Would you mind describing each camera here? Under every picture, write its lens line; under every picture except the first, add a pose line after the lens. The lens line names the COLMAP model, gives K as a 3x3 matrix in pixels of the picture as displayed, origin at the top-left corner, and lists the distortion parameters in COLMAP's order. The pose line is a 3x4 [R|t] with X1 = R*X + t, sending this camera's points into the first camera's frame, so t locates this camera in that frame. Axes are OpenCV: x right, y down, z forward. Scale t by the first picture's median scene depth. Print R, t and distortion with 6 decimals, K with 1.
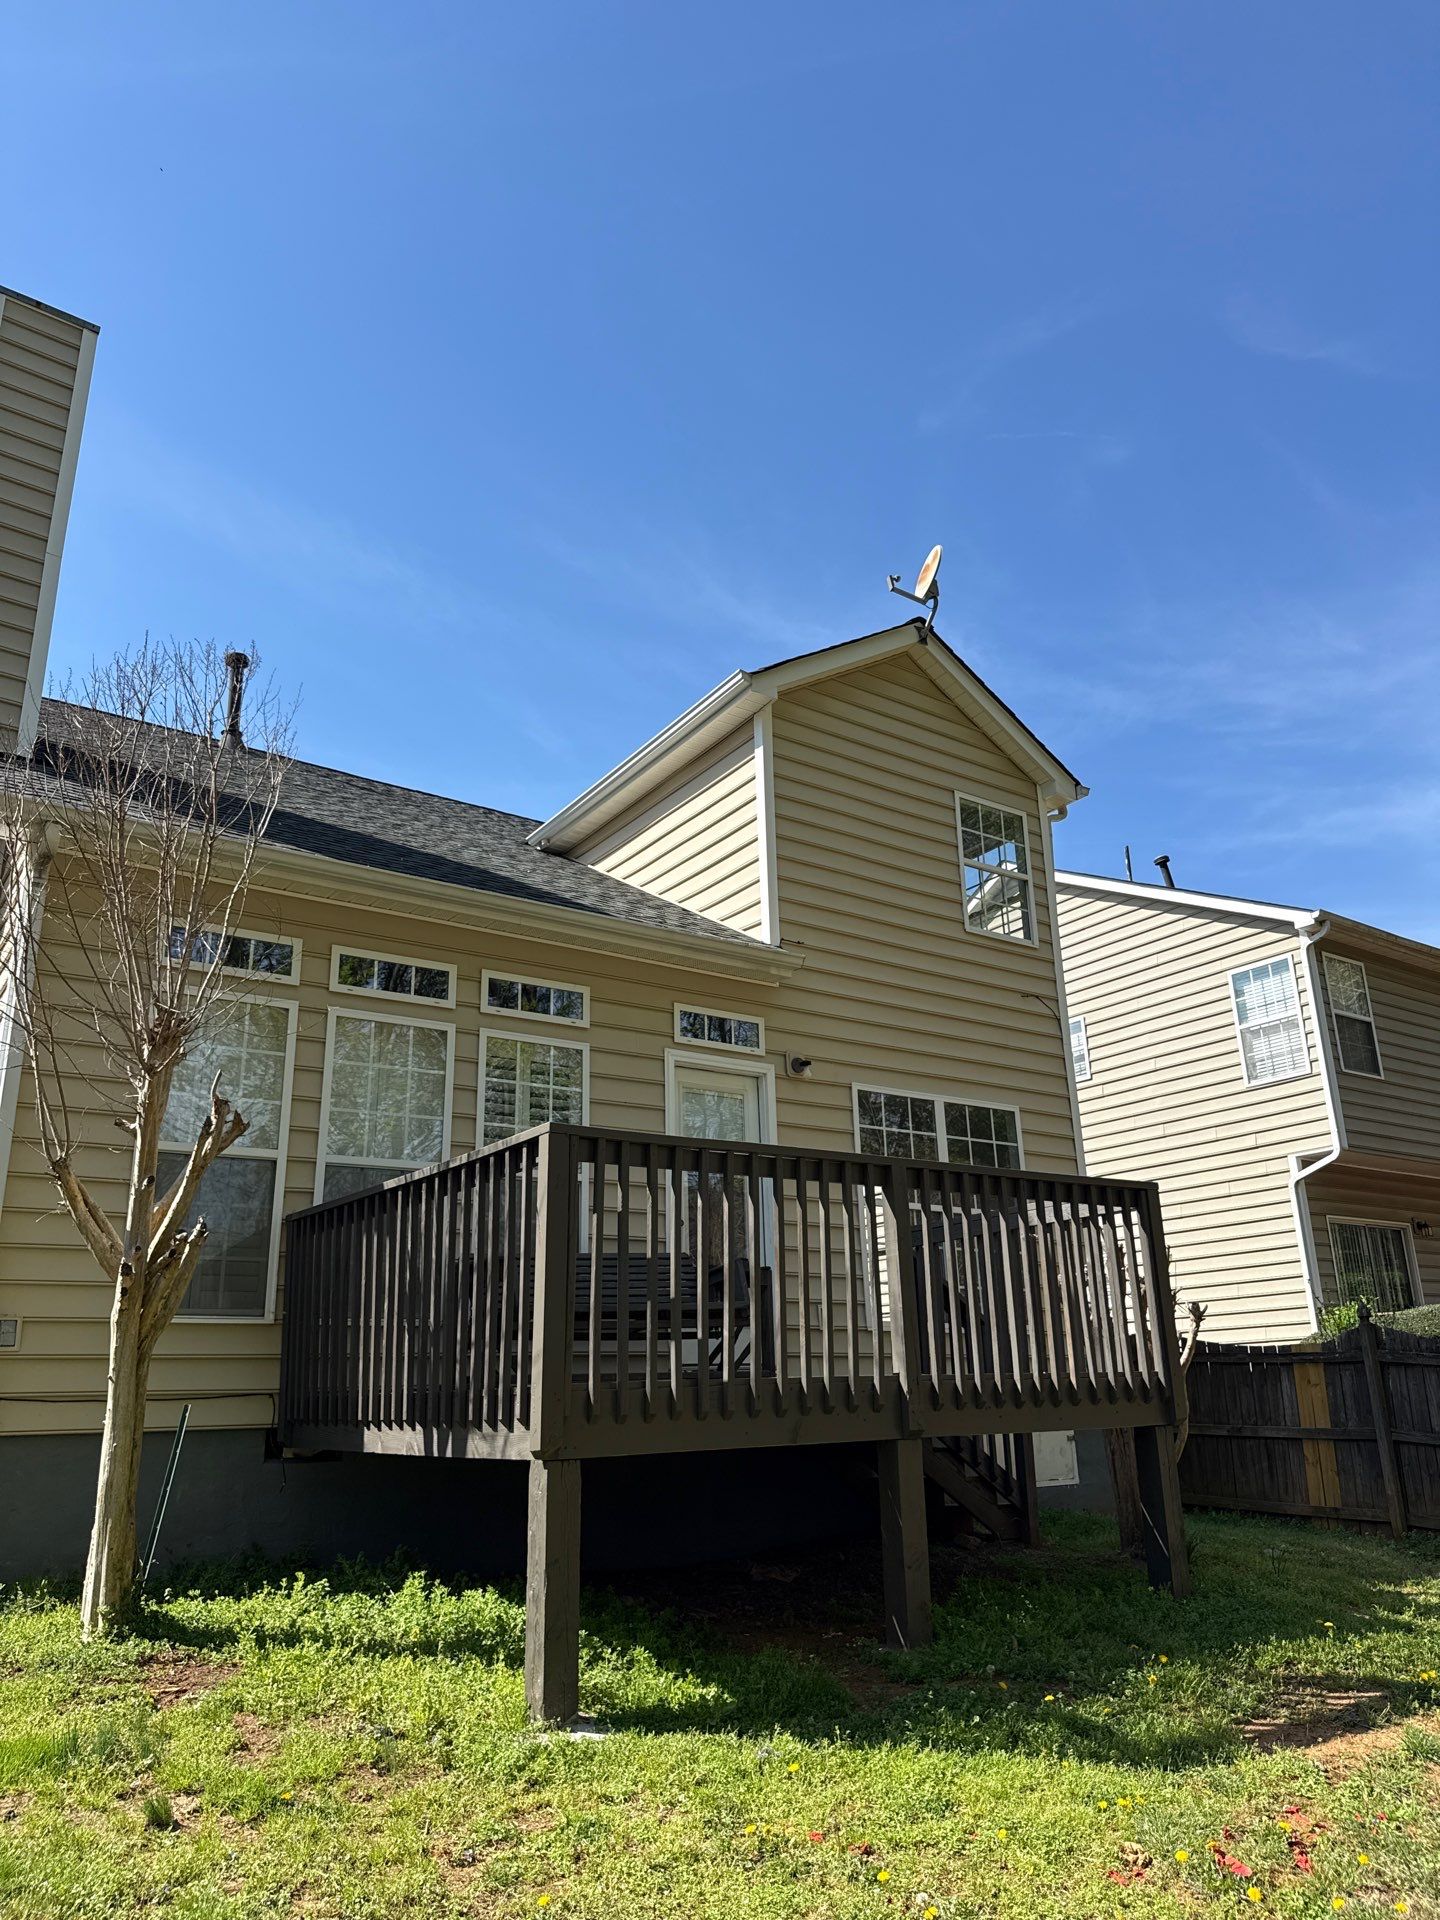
lens RADIAL K [[1328.7, 0, 720.0], [0, 1328.7, 960.0], [0, 0, 1]] dist [0.020295, 0.000769]
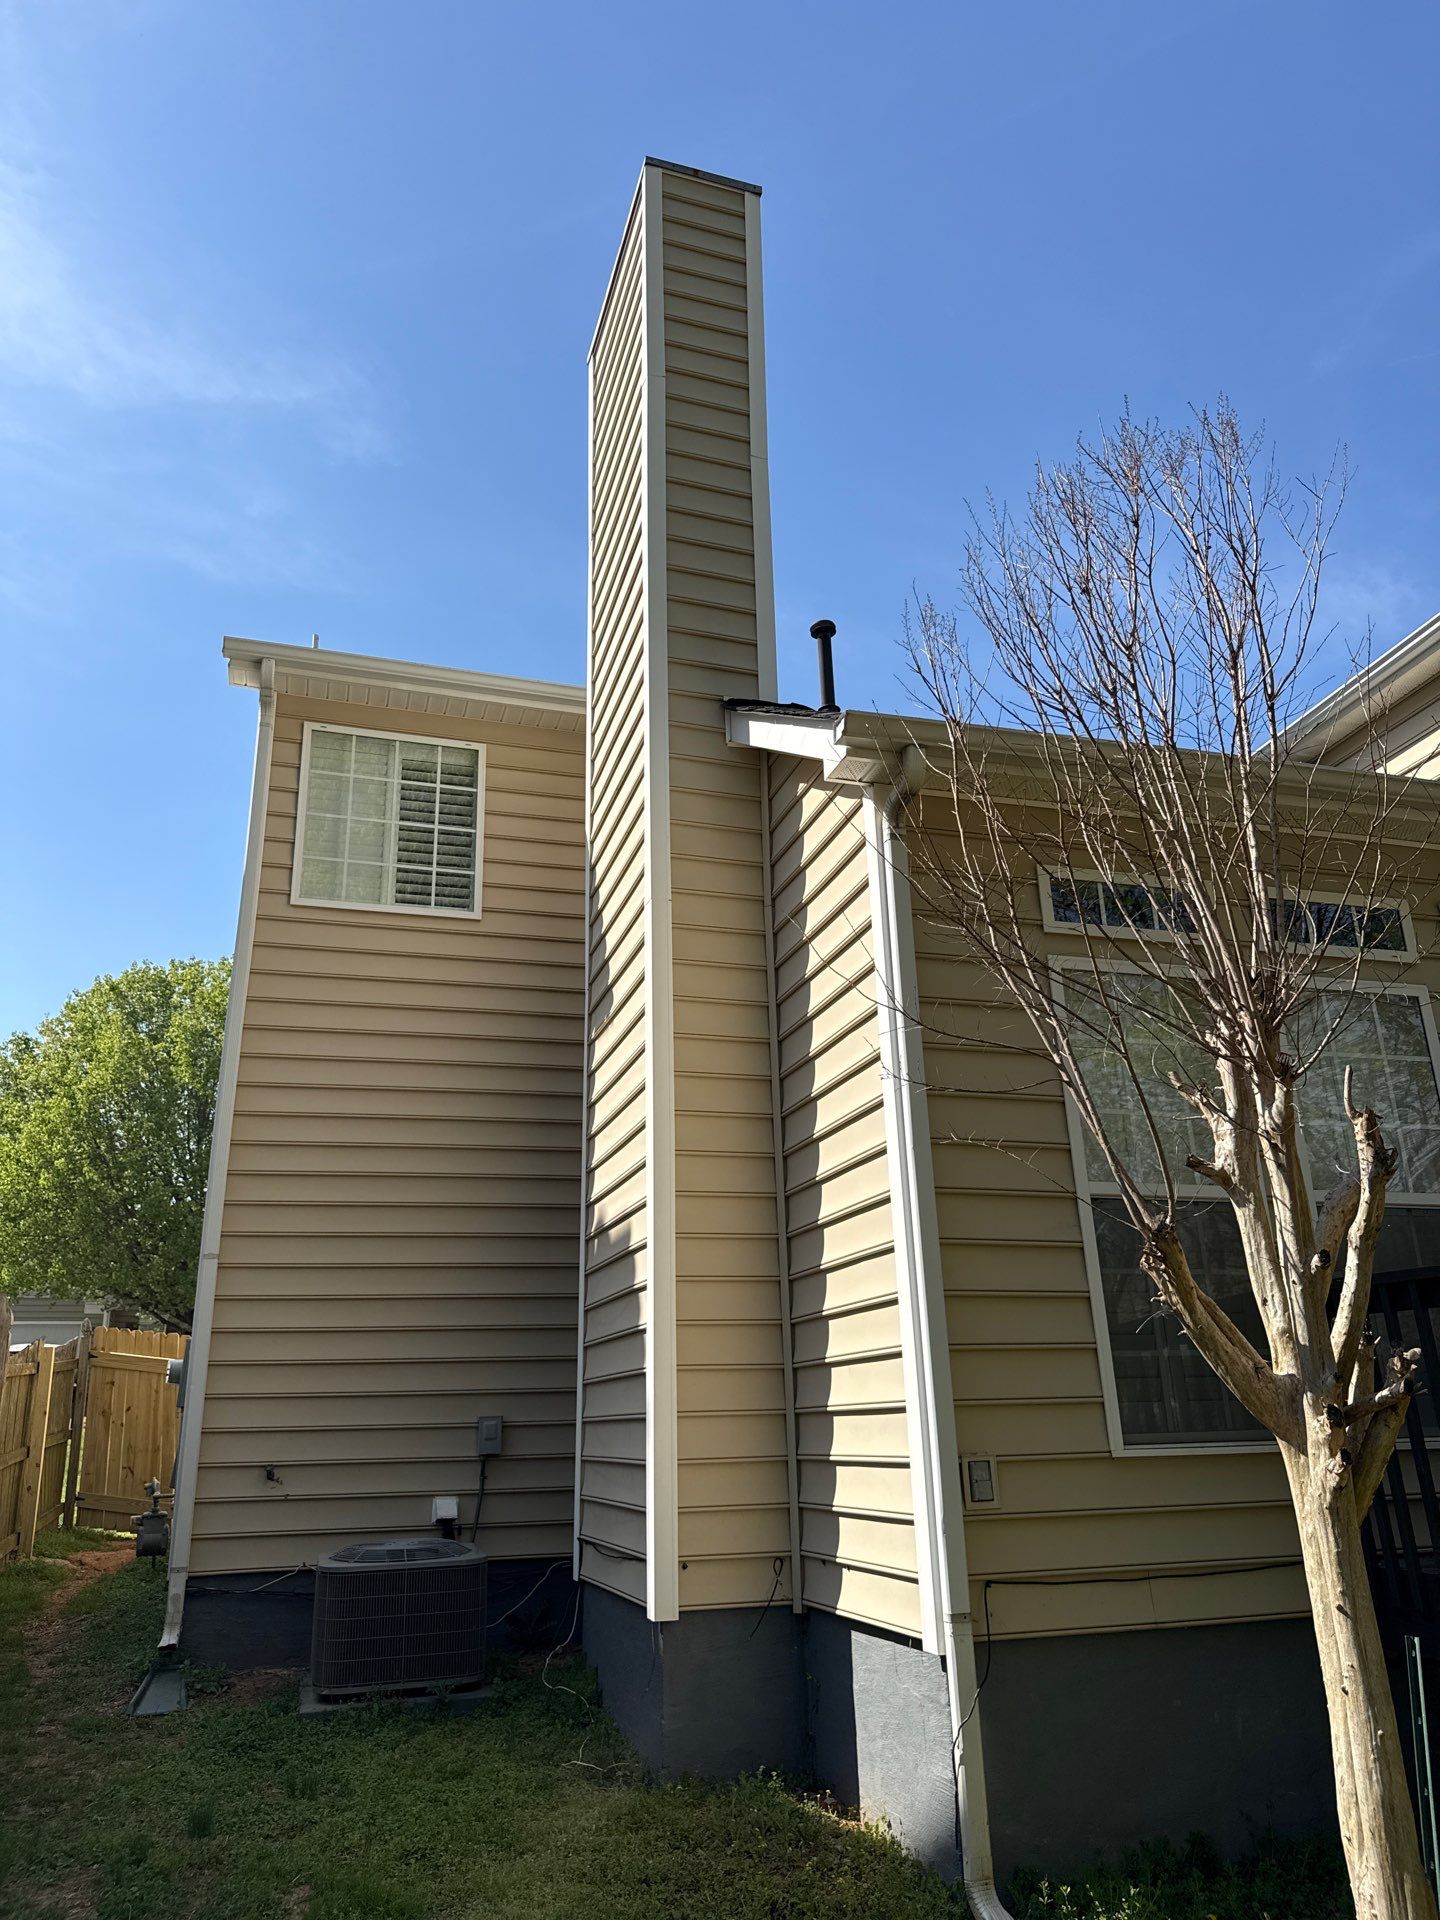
lens RADIAL K [[1293.5, 0, 720.0], [0, 1293.5, 960.0], [0, 0, 1]] dist [-0.001032, -0.000347]
pose [[0.955420, -0.101197, -0.277367, -0.319397], [0.097214, 0.994866, -0.028111, 0.016459], [0.278788, -0.000106, 0.960353, 0.238651]]
